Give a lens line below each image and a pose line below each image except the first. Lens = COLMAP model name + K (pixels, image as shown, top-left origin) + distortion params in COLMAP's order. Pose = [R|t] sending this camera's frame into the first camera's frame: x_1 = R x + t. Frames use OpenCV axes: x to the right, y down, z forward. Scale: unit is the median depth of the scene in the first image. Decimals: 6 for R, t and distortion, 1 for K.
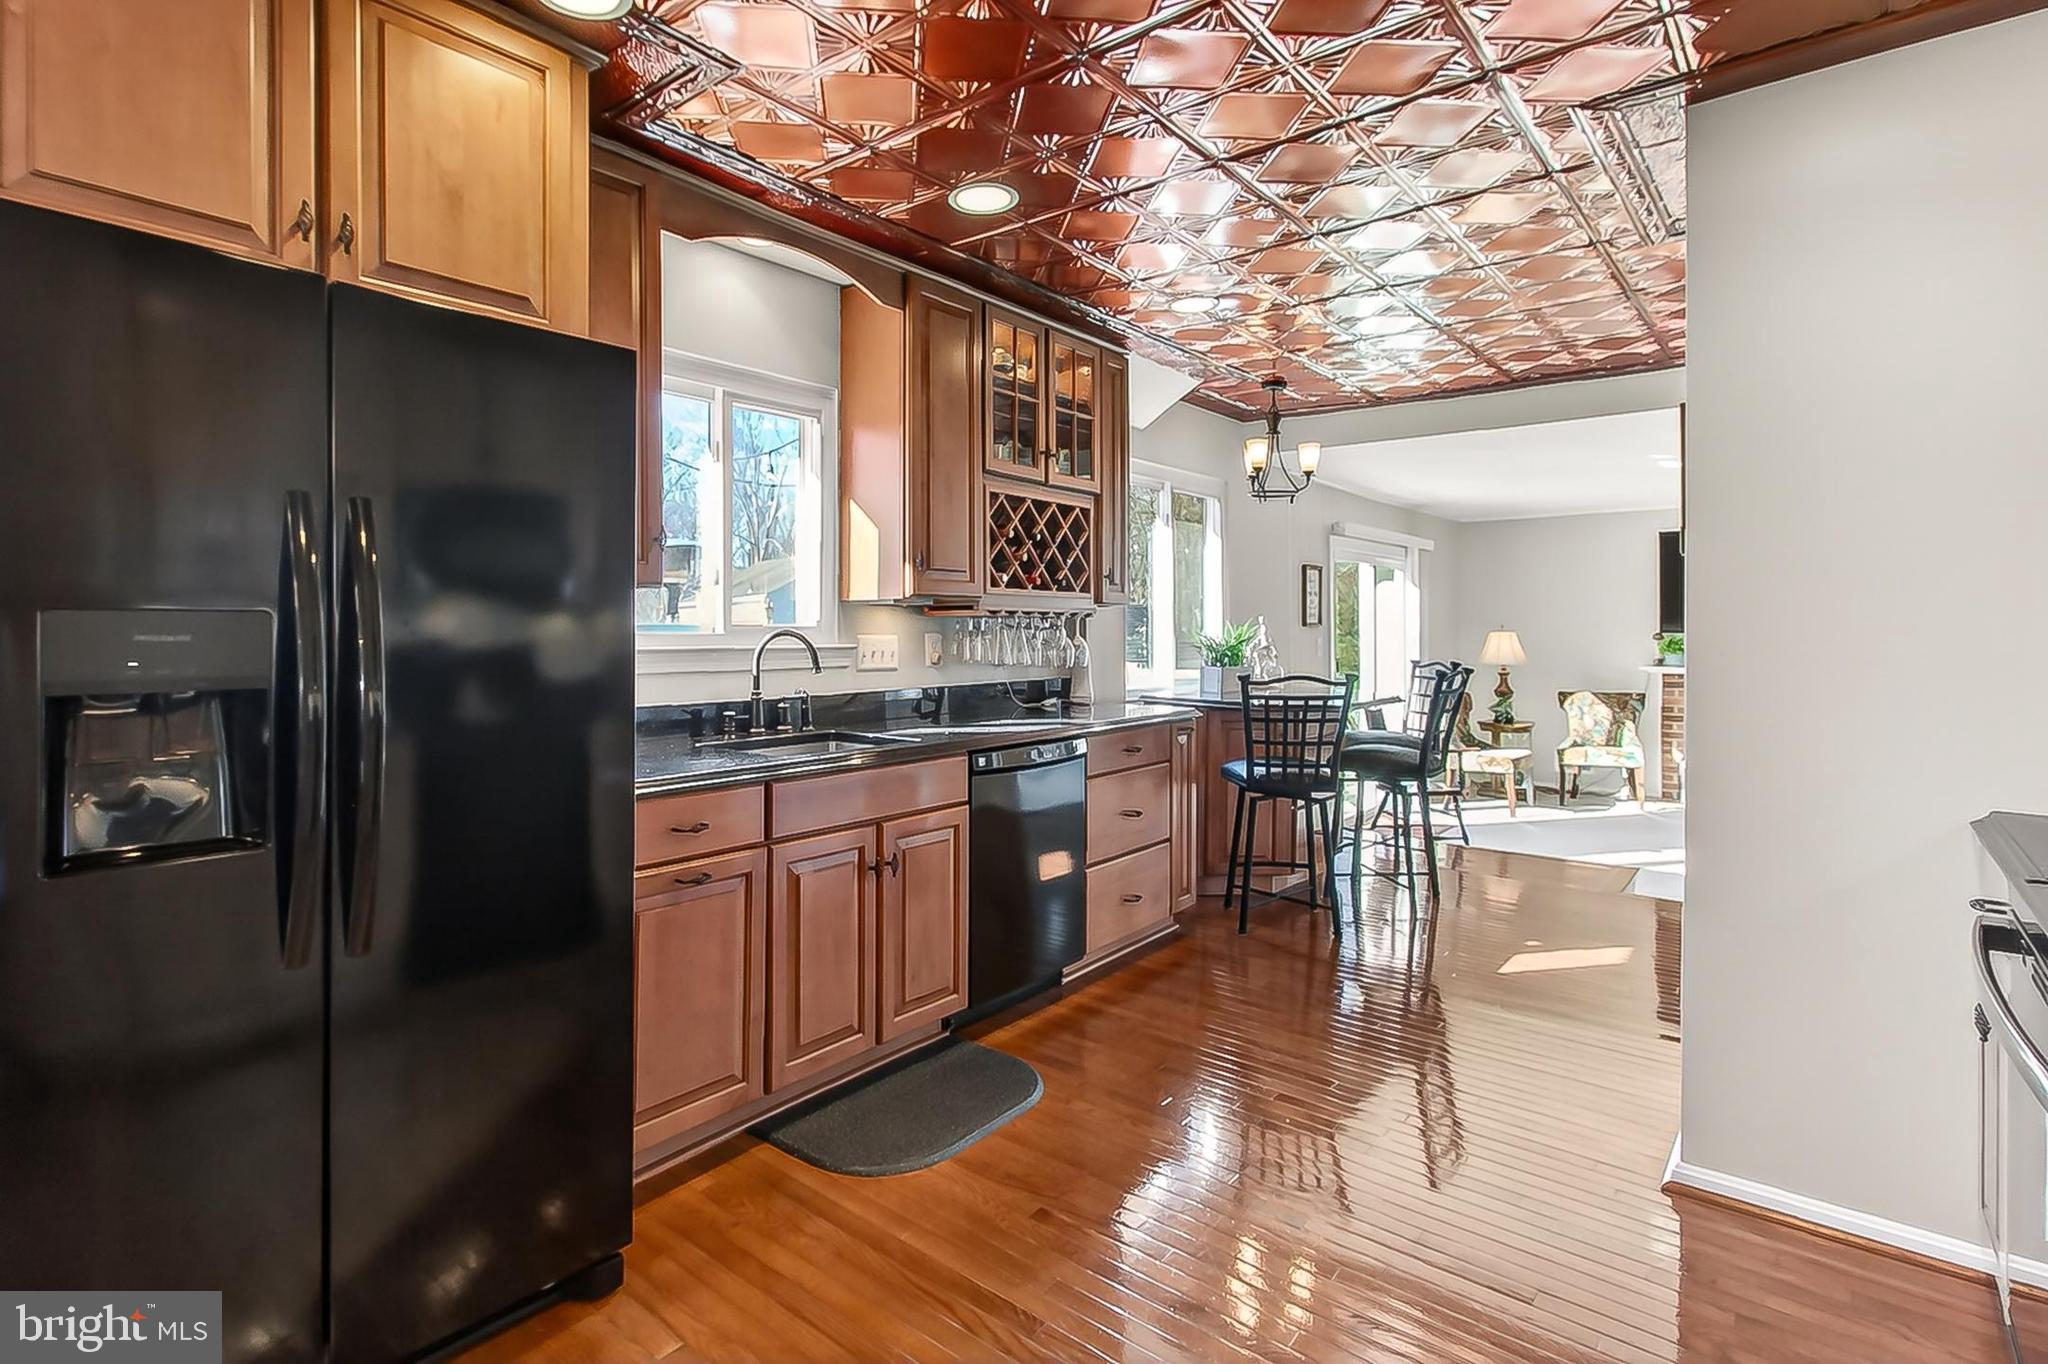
lens RADIAL K [[989.9, 0, 1011.5], [0, 989.9, 634.2], [0, 0, 1]] dist [-0.003154, -0.001324]
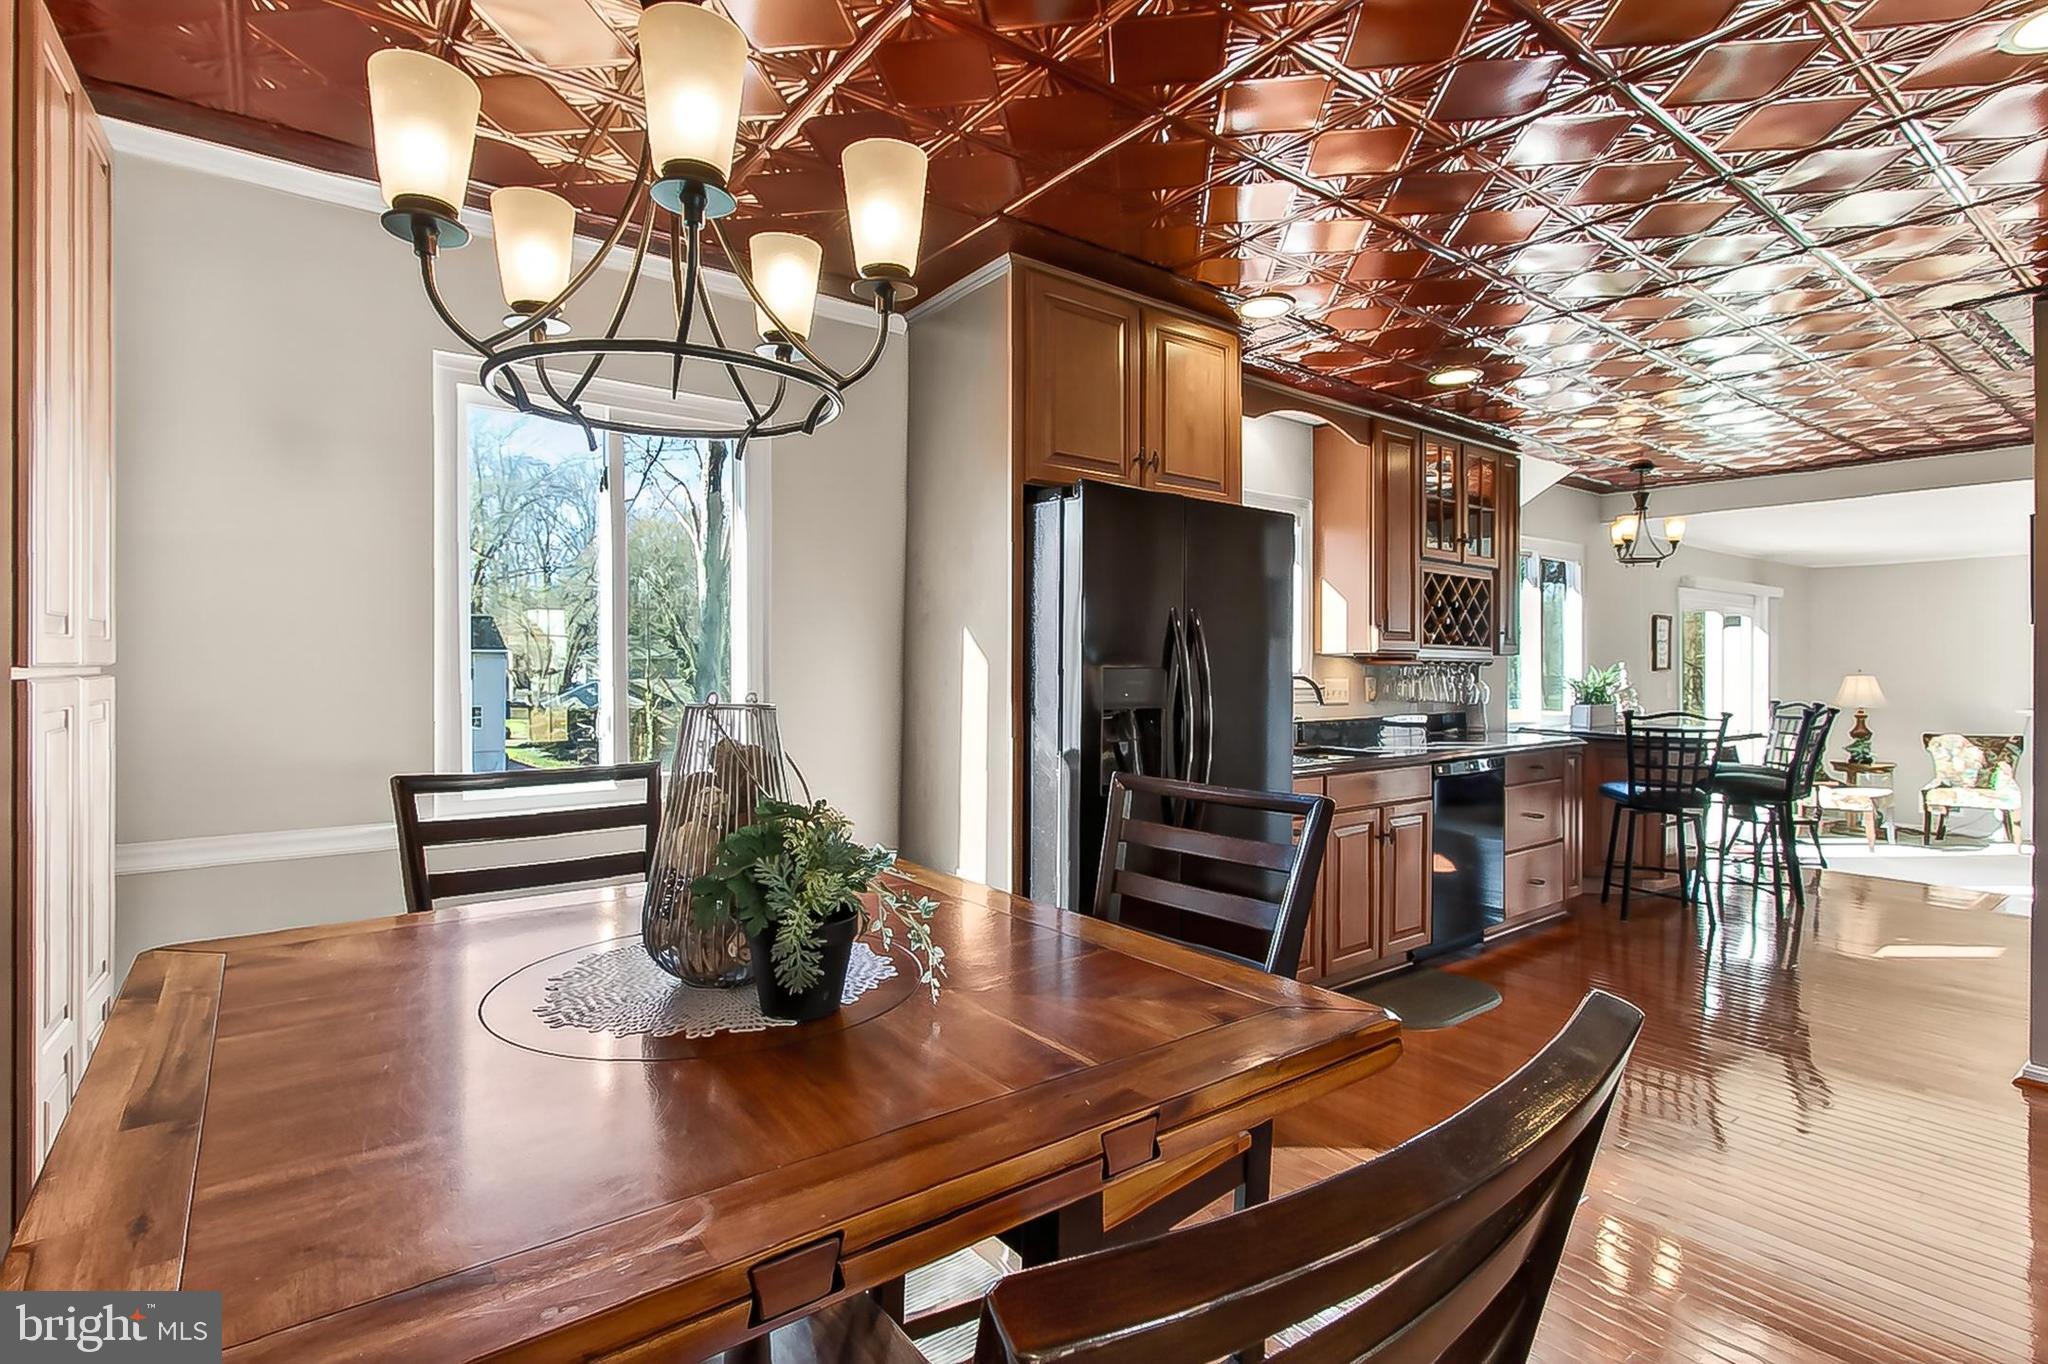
lens RADIAL K [[989.9, 0, 1024.6], [0, 989.9, 674.5], [0, 0, 1]] dist [-0.003154, -0.001324]
pose [[0.972874, 0.002711, -0.231320, -0.186888], [-0.002341, 0.999996, 0.001873, -0.005425], [0.231324, -0.001281, 0.972876, -0.336646]]
